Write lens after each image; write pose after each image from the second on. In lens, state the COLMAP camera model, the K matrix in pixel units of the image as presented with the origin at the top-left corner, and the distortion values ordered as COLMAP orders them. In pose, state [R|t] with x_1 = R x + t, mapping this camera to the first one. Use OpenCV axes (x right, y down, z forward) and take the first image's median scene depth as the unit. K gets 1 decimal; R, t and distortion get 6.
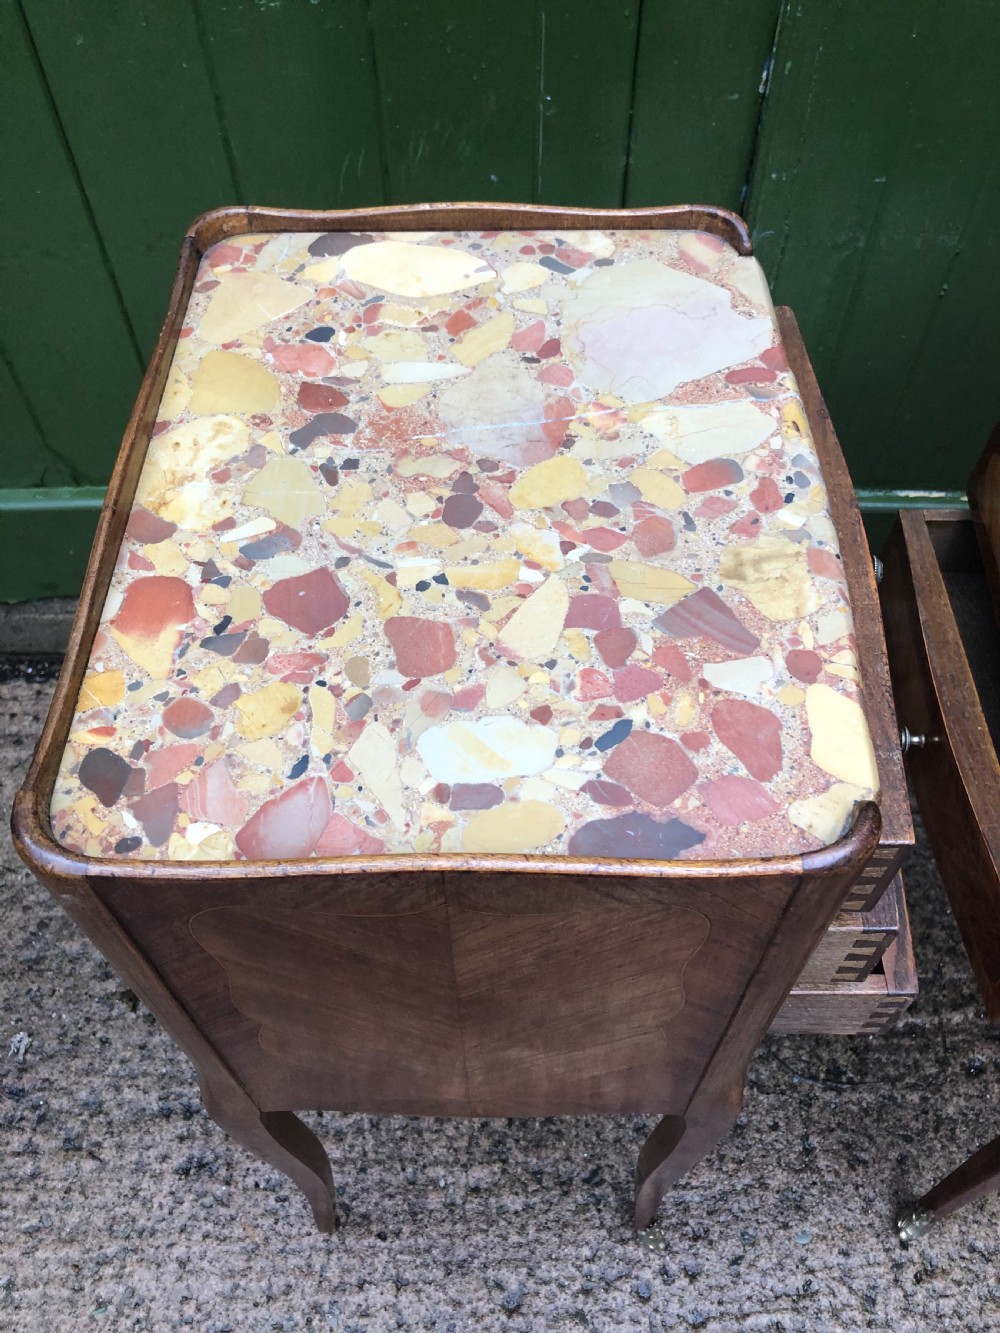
lens RADIAL K [[1120.0, 0, 503.3], [0, 1120.0, 677.5], [0, 0, 1]] dist [0.013517, 0.002233]
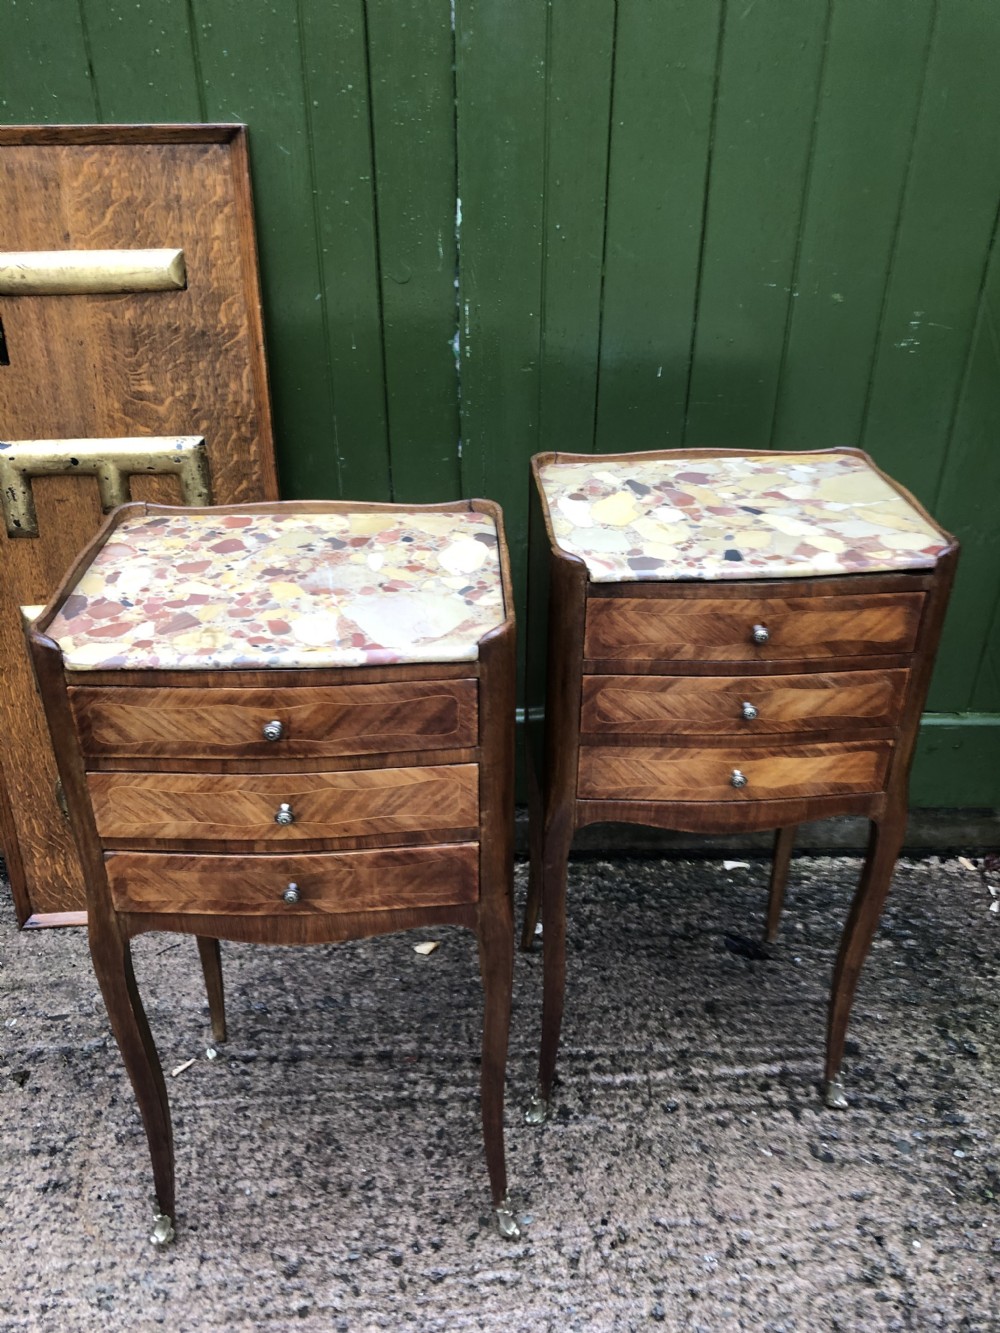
lens RADIAL K [[1120.0, 0, 507.6], [0, 1120.0, 661.3], [0, 0, 1]] dist [0.013517, 0.002233]
pose [[0.999418, -0.003542, 0.033932, 0.198322], [0.017625, 0.905202, -0.424616, 0.452834], [-0.029211, 0.424966, 0.904738, -0.414340]]
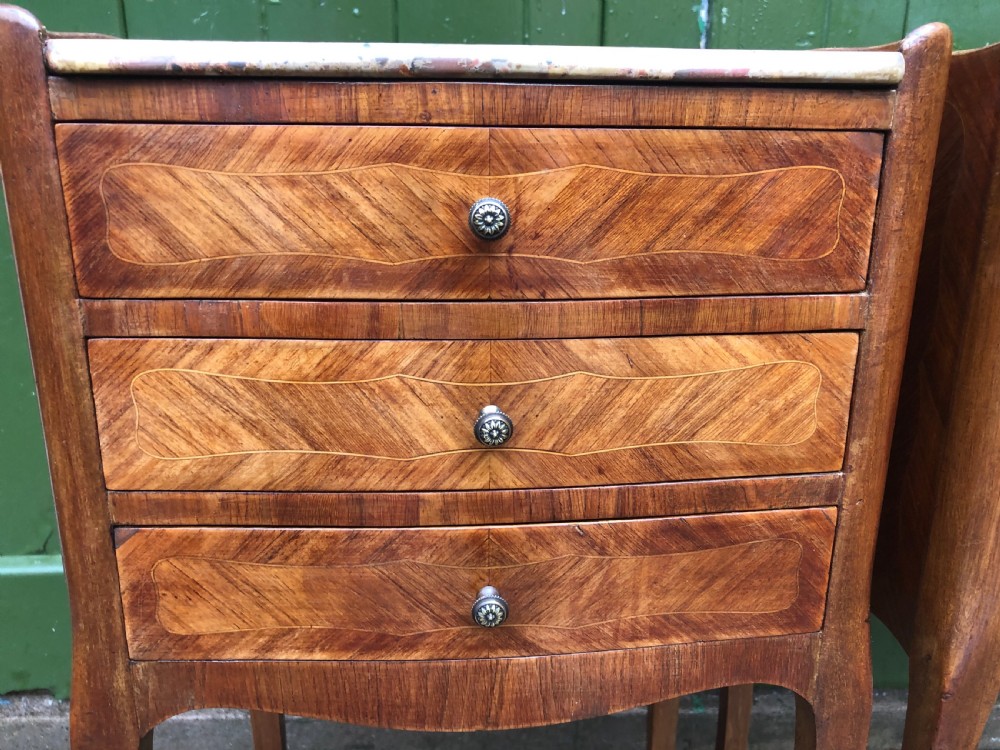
lens RADIAL K [[840.2, 0, 515.2], [0, 840.2, 362.9], [0, 0, 1]] dist [0.013517, 0.002233]
pose [[0.997303, -0.003371, 0.073317, 0.032661], [0.047561, 0.790501, -0.610611, 0.361437], [-0.055899, 0.612451, 0.788530, 0.186557]]
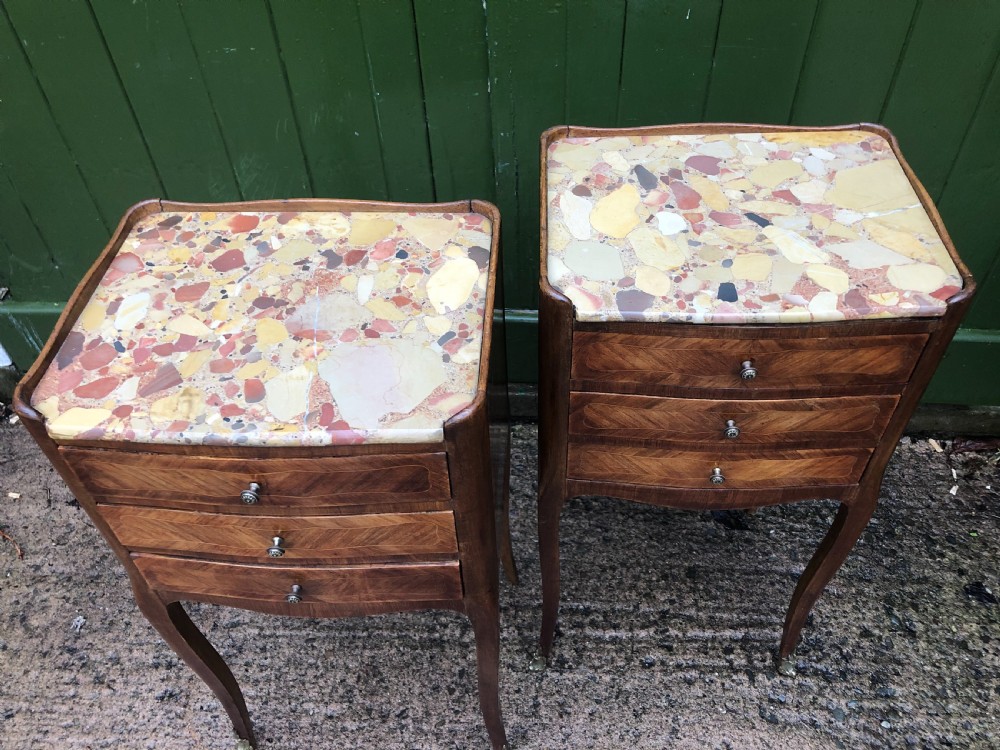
lens RADIAL K [[840.2, 0, 499.8], [0, 840.2, 380.6], [0, 0, 1]] dist [0.013517, 0.002233]
pose [[0.997478, 0.030089, -0.064289, 0.287757], [-0.038540, 0.990158, -0.134546, 0.123205], [0.059608, 0.136684, 0.988820, -0.276036]]
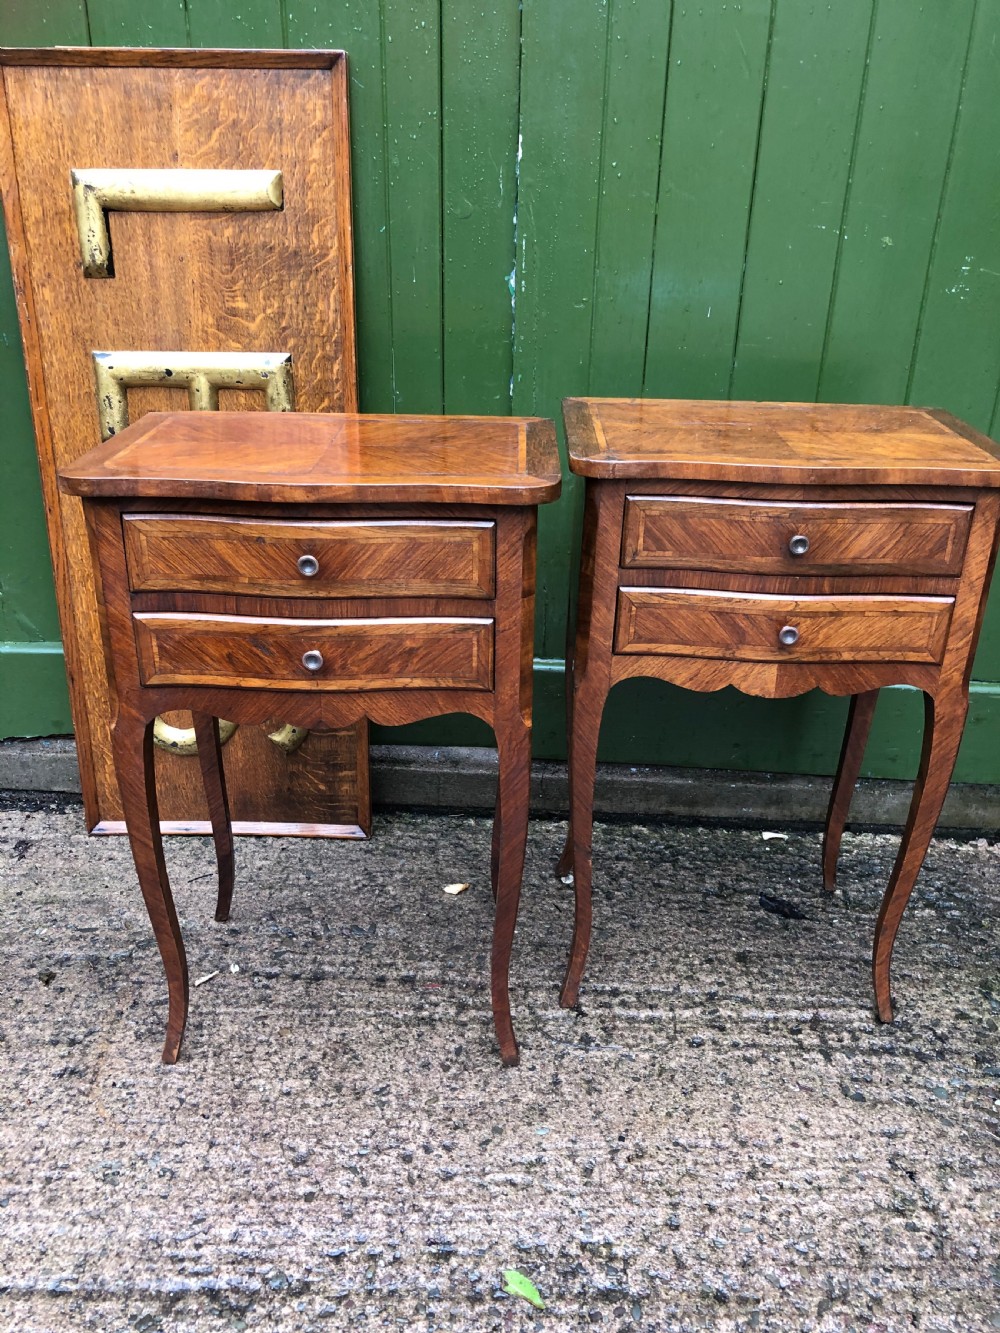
lens RADIAL K [[1120.0, 0, 501.0], [0, 1120.0, 663.9], [0, 0, 1]] dist [0.013517, 0.002233]
pose [[0.998926, 0.041579, -0.020436, 0.219195], [-0.046233, 0.866143, -0.497654, 0.652009], [-0.002991, 0.498064, 0.867135, -0.325070]]
